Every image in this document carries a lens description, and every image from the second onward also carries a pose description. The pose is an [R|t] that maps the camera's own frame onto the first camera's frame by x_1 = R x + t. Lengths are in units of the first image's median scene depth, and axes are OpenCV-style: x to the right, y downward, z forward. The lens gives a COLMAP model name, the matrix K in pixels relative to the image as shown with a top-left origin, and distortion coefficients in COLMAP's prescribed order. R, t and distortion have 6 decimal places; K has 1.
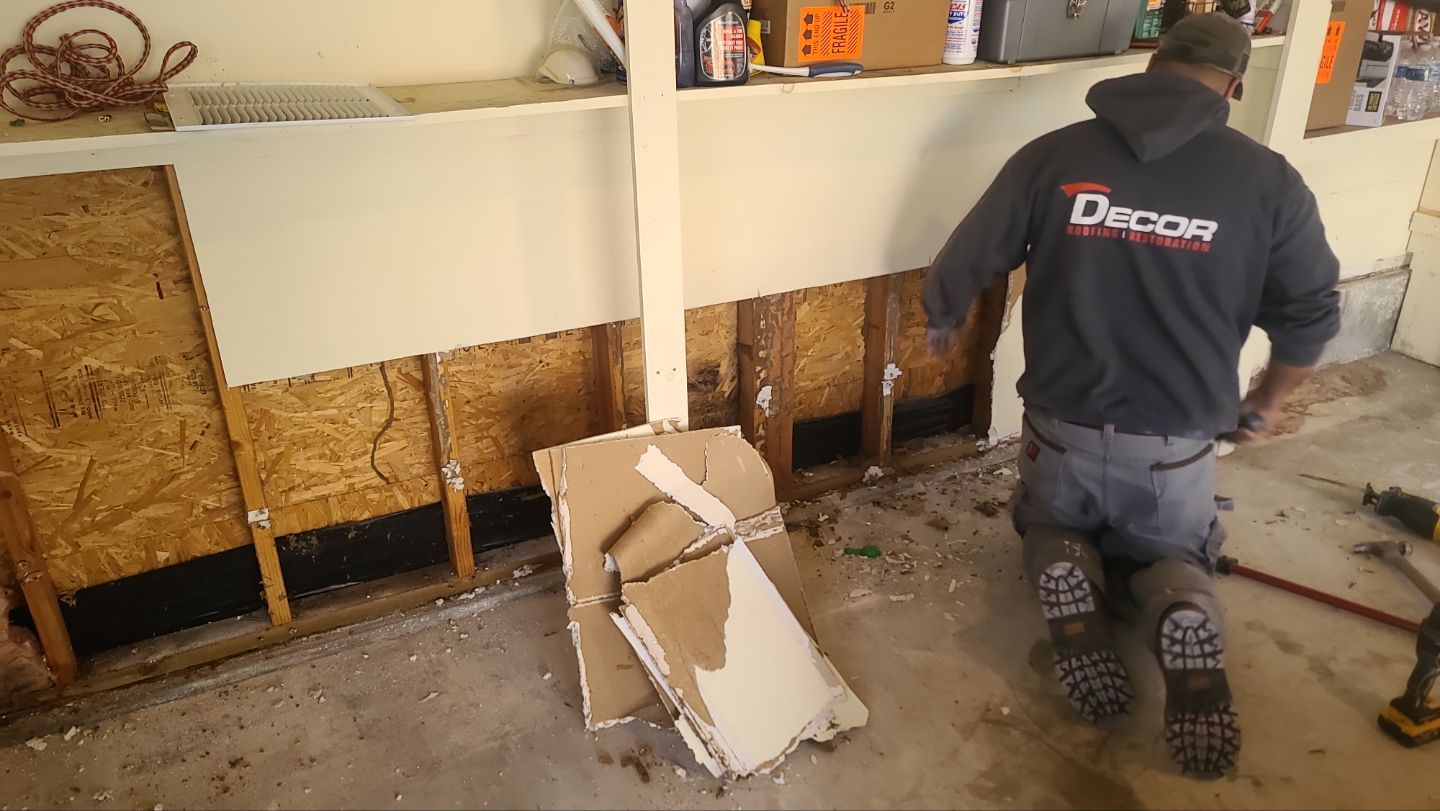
lens RADIAL K [[1041.5, 0, 731.4], [0, 1041.5, 415.4], [0, 0, 1]] dist [0.107170, -0.103504]
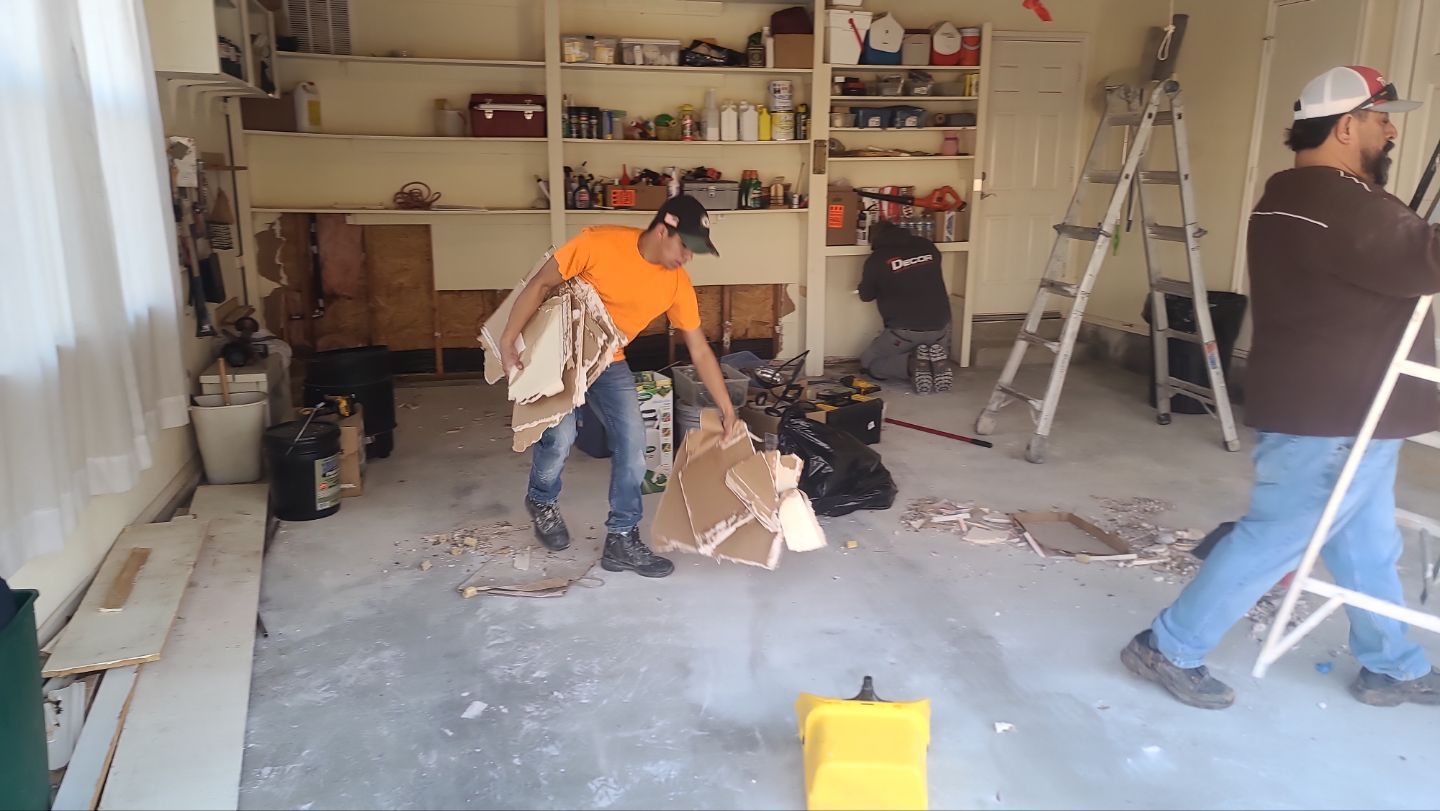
lens RADIAL K [[1052.2, 0, 734.6], [0, 1052.2, 403.7], [0, 0, 1]] dist [0.084295, -0.075457]
pose [[0.975138, 0.059444, -0.213478, 1.070593], [-0.104146, 0.973266, -0.204713, 0.816832], [0.195602, 0.221856, 0.955259, -1.753110]]
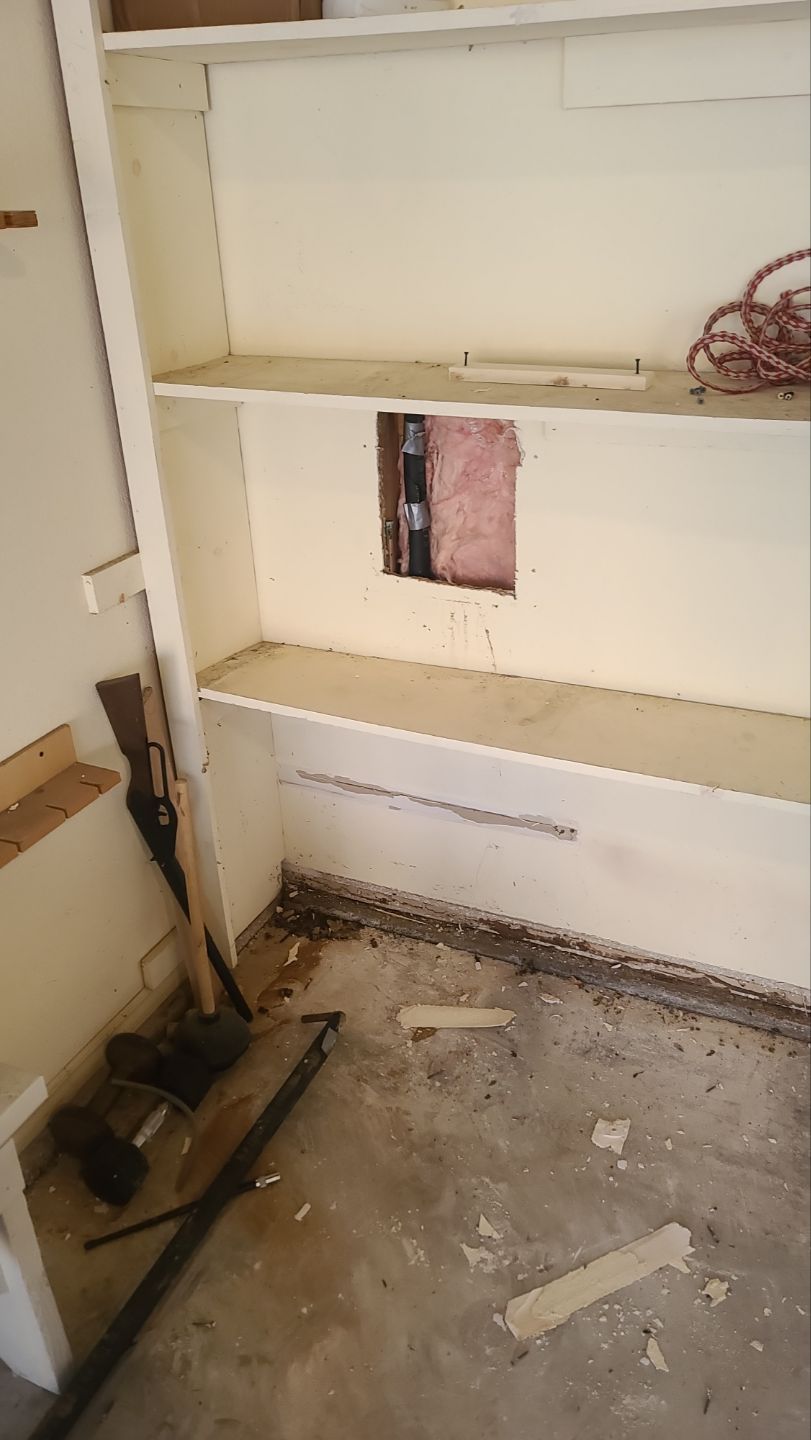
lens RADIAL K [[1052.2, 0, 417.2], [0, 1052.2, 739.9], [0, 0, 1]] dist [0.084295, -0.075457]
pose [[0.616394, 0.350447, -0.705157, -0.050510], [-0.308913, 0.931338, 0.192825, -0.068062], [0.724314, 0.098976, 0.682329, 0.166528]]
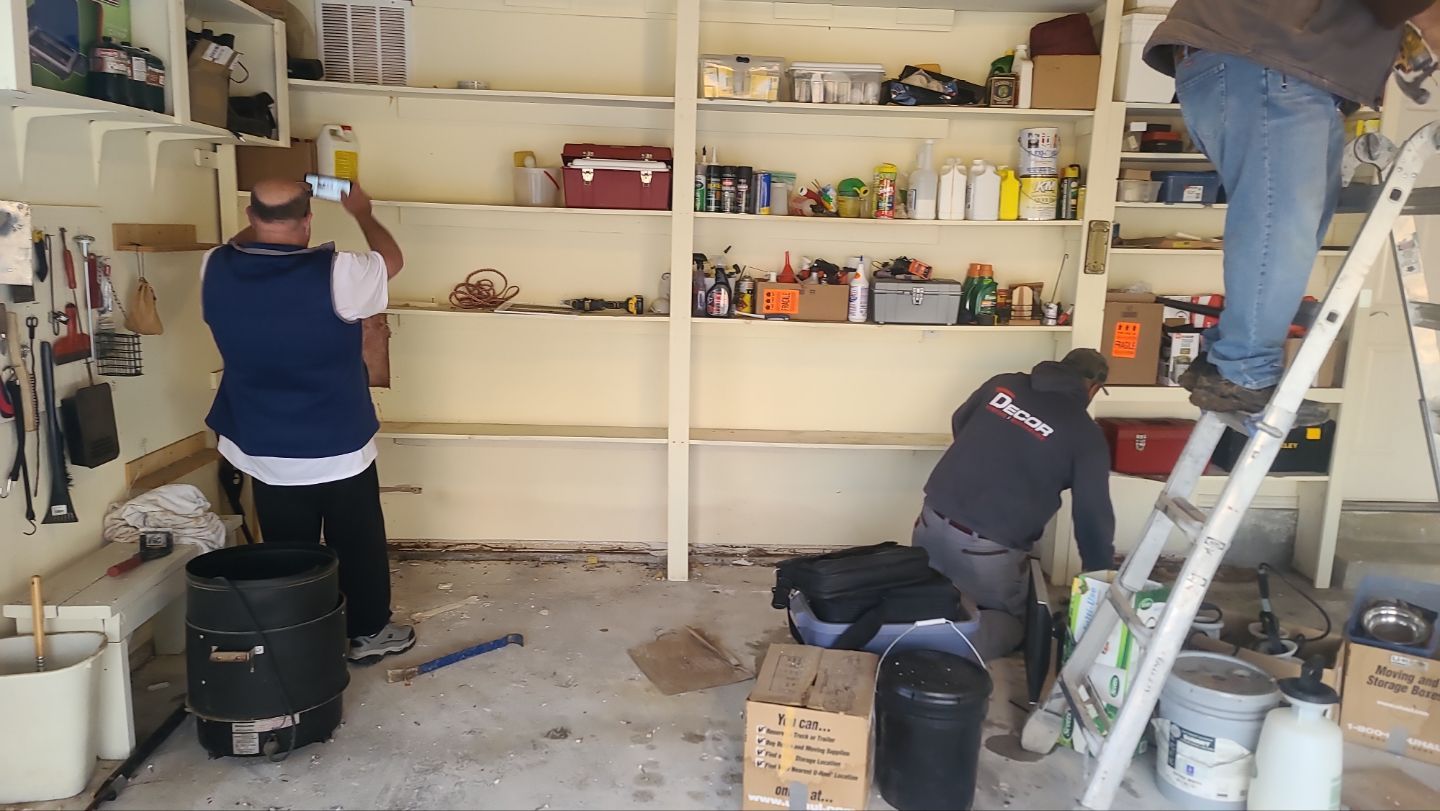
lens RADIAL K [[1038.0, 0, 735.9], [0, 1038.0, 408.4], [0, 0, 1]] dist [0.088608, -0.086121]
pose [[0.908736, 0.104951, -0.403961, 0.819722], [-0.210143, 0.951290, -0.225581, 0.316237], [0.360609, 0.289883, 0.886526, -0.783383]]
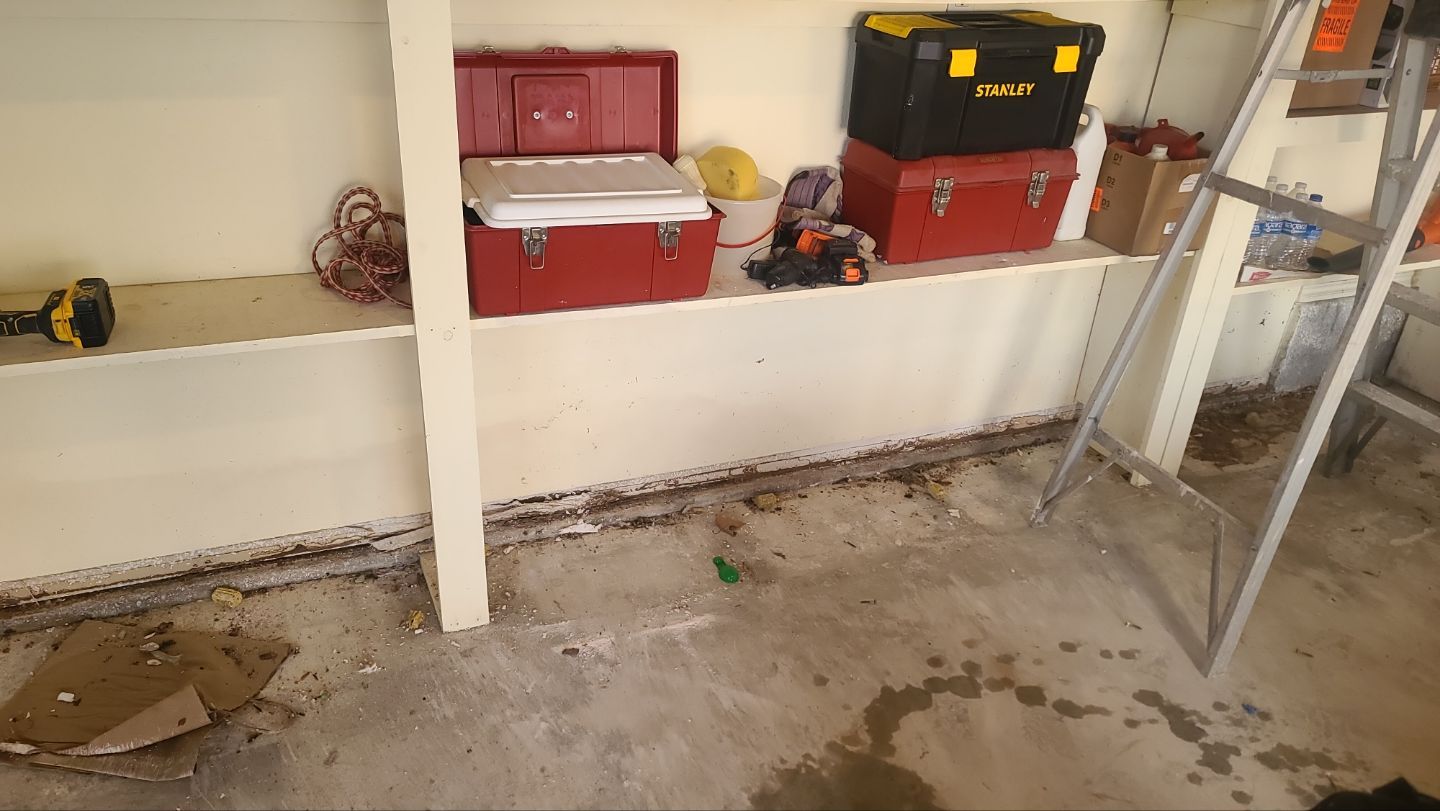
lens RADIAL K [[1048.2, 0, 710.3], [0, 1048.2, 414.0], [0, 0, 1]] dist [0.085993, -0.069431]
pose [[0.995334, 0.090596, -0.033220, 0.164076], [-0.089336, 0.995290, 0.037641, -0.024175], [0.036473, -0.034497, 0.998739, 0.170078]]
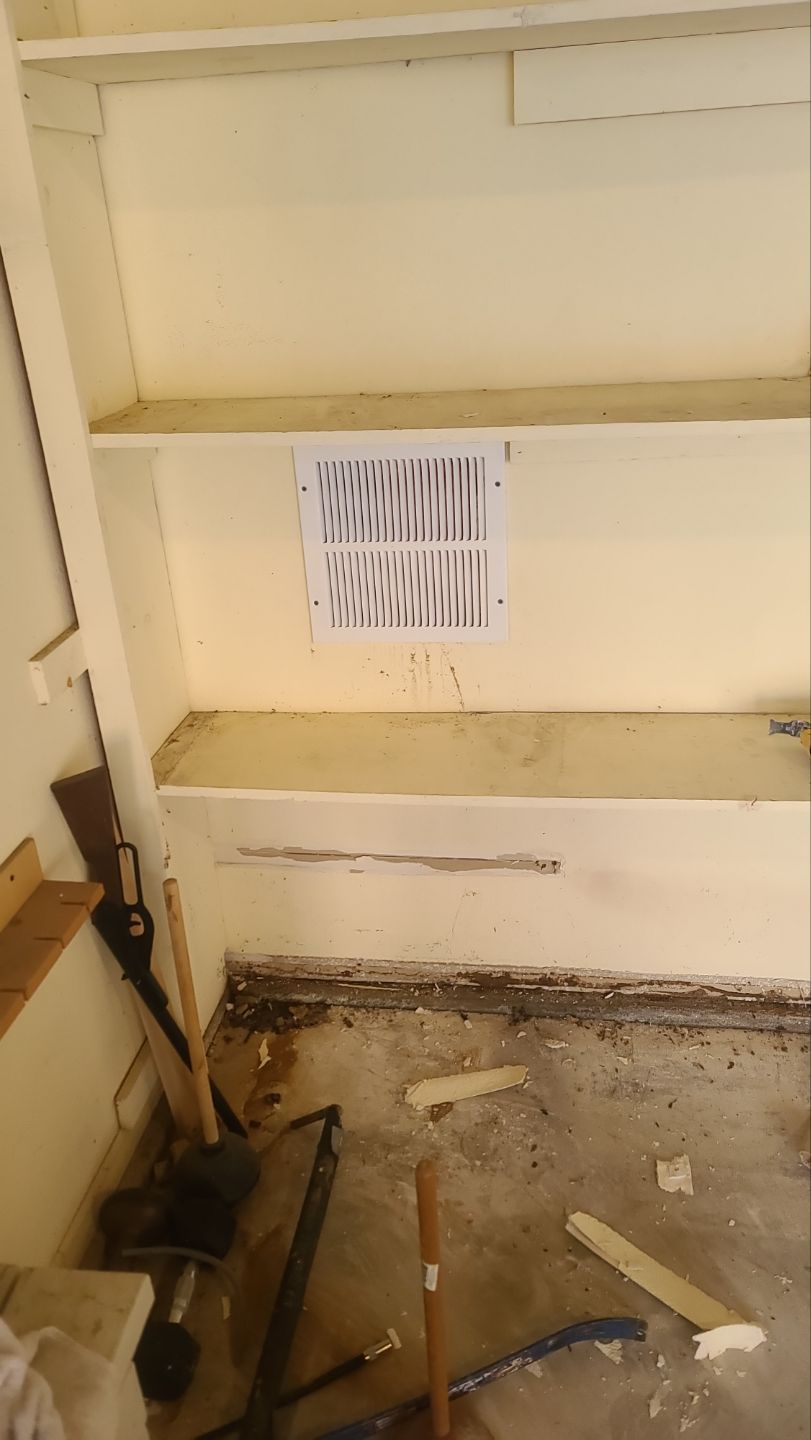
lens RADIAL K [[1048.2, 0, 409.2], [0, 1048.2, 726.0], [0, 0, 1]] dist [0.085993, -0.069431]
pose [[0.805434, 0.212185, -0.553402, -0.215364], [-0.201705, 0.976116, 0.080696, -0.019811], [0.557307, 0.046629, 0.828996, 0.098774]]
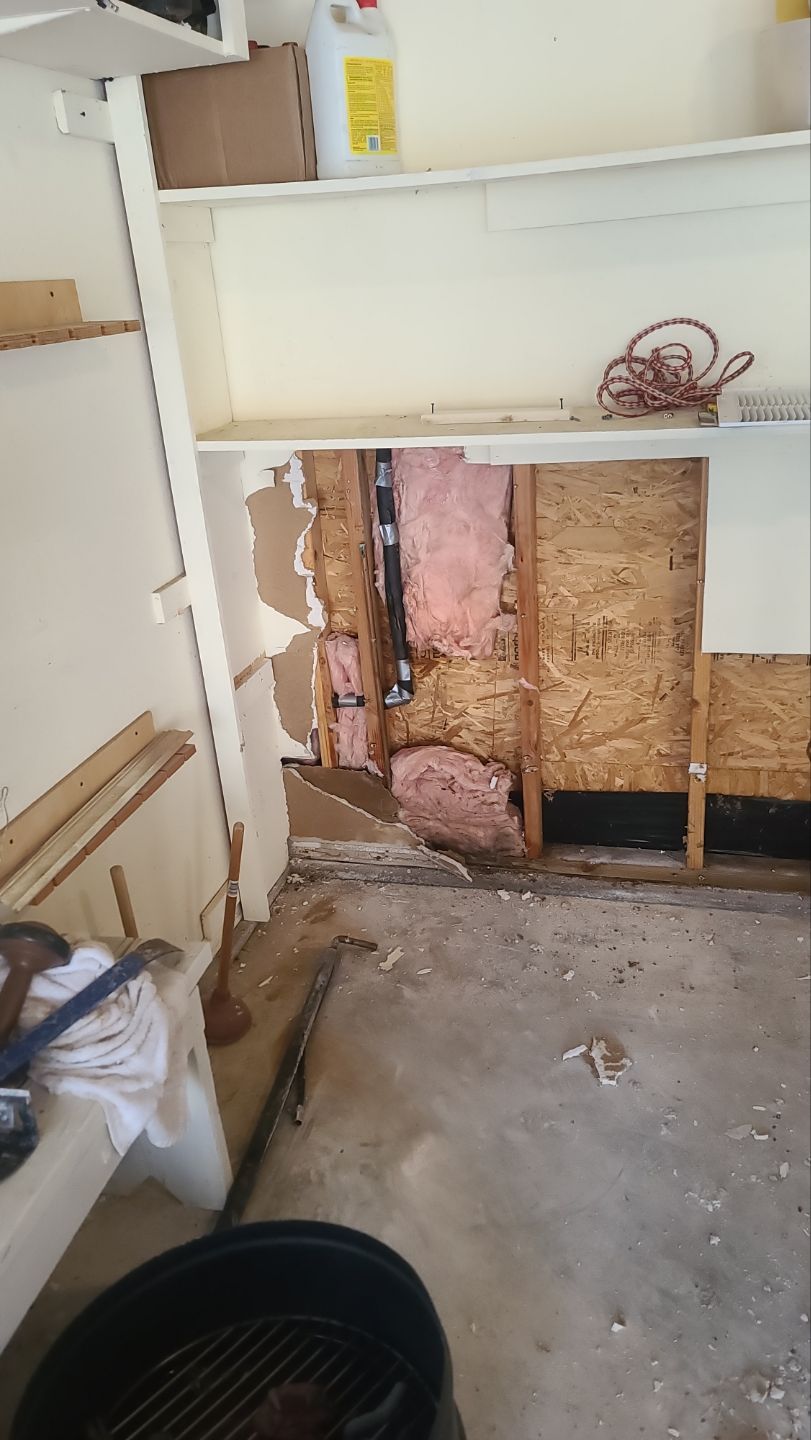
lens RADIAL K [[1048.2, 0, 409.2], [0, 1048.2, 726.0], [0, 0, 1]] dist [0.085993, -0.069431]
pose [[0.736481, 0.219127, -0.639984, 0.038612], [-0.222335, 0.971931, 0.076925, 0.030023], [0.638877, 0.085637, 0.764528, -0.066865]]
